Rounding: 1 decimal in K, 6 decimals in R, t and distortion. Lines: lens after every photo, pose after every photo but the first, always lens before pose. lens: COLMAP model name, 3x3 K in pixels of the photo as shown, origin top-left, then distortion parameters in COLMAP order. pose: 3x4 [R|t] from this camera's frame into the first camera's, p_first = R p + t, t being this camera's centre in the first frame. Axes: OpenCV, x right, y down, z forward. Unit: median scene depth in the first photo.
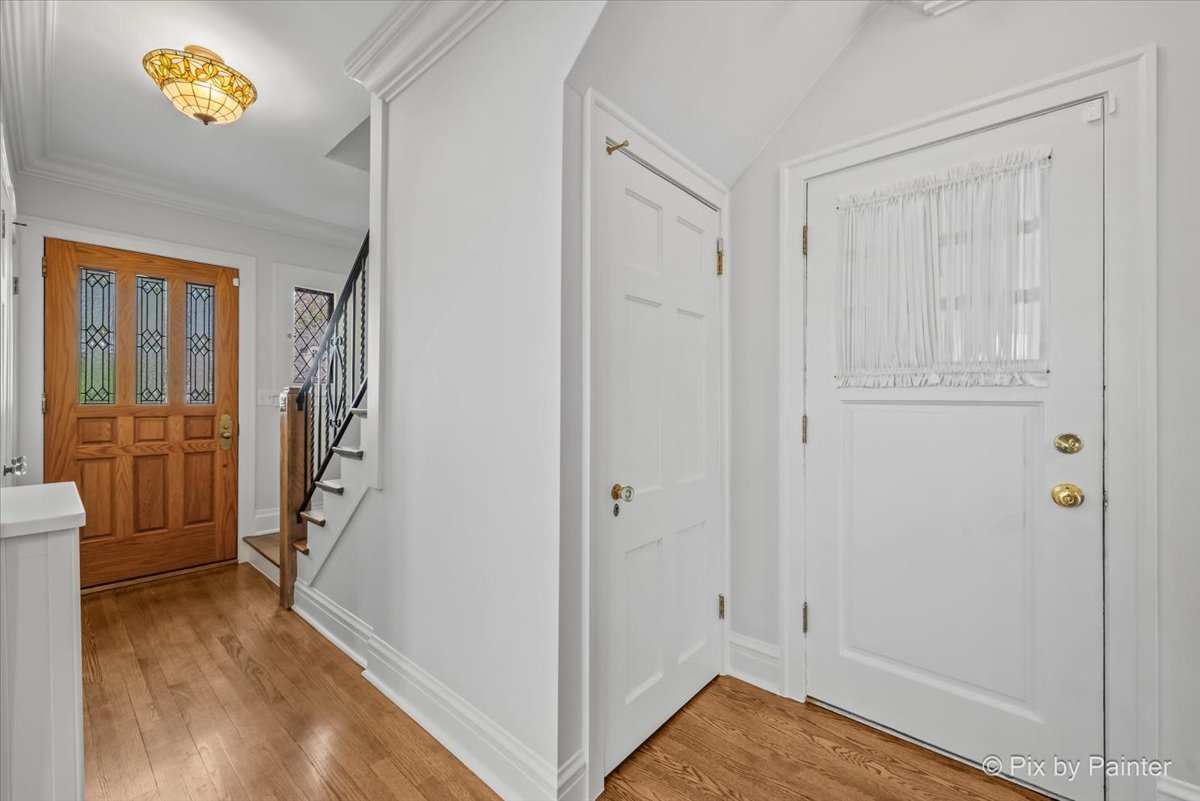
lens RADIAL K [[485.7, 0, 600.0], [0, 485.7, 400.5], [0, 0, 1]] dist [0.014561, -0.000021]
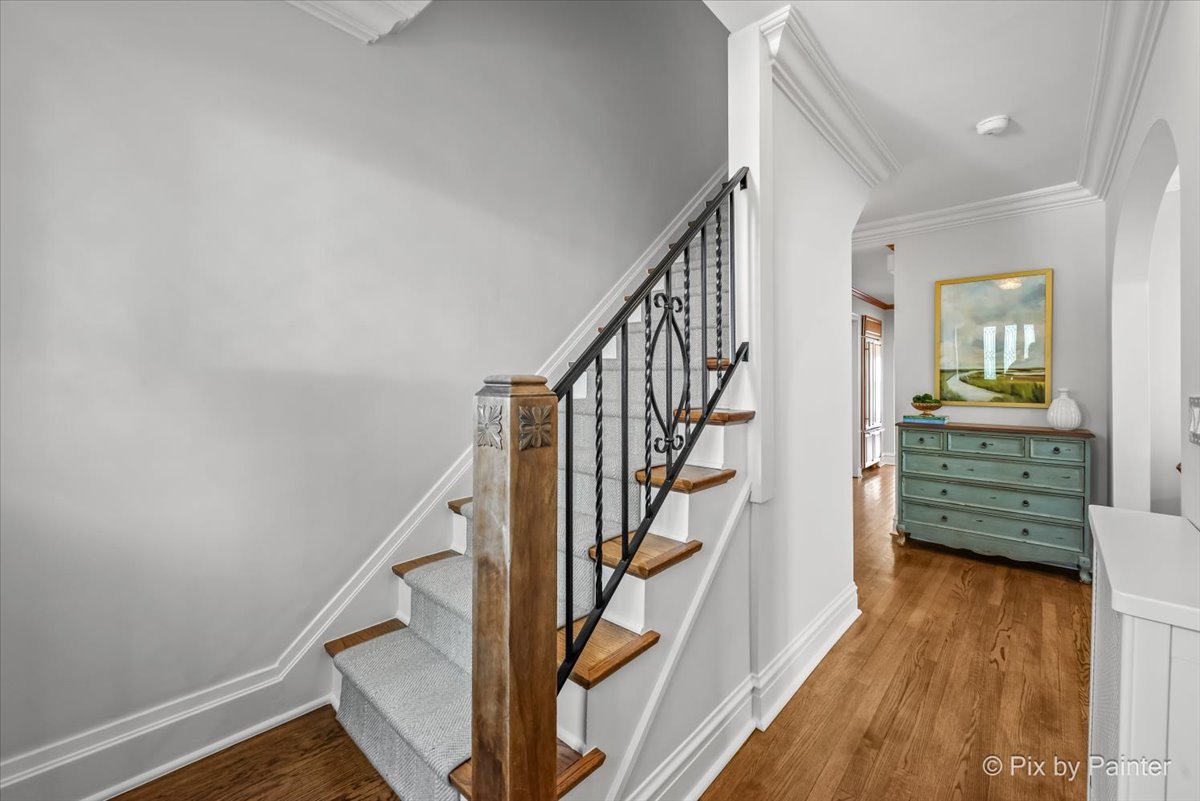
lens RADIAL K [[485.7, 0, 600.0], [0, 485.7, 400.5], [0, 0, 1]] dist [0.014561, -0.000021]
pose [[0.016573, -0.004485, 0.999853, -1.489134], [0.012771, 0.999909, 0.004273, 0.000935], [-0.999781, 0.012698, 0.016629, 1.427254]]
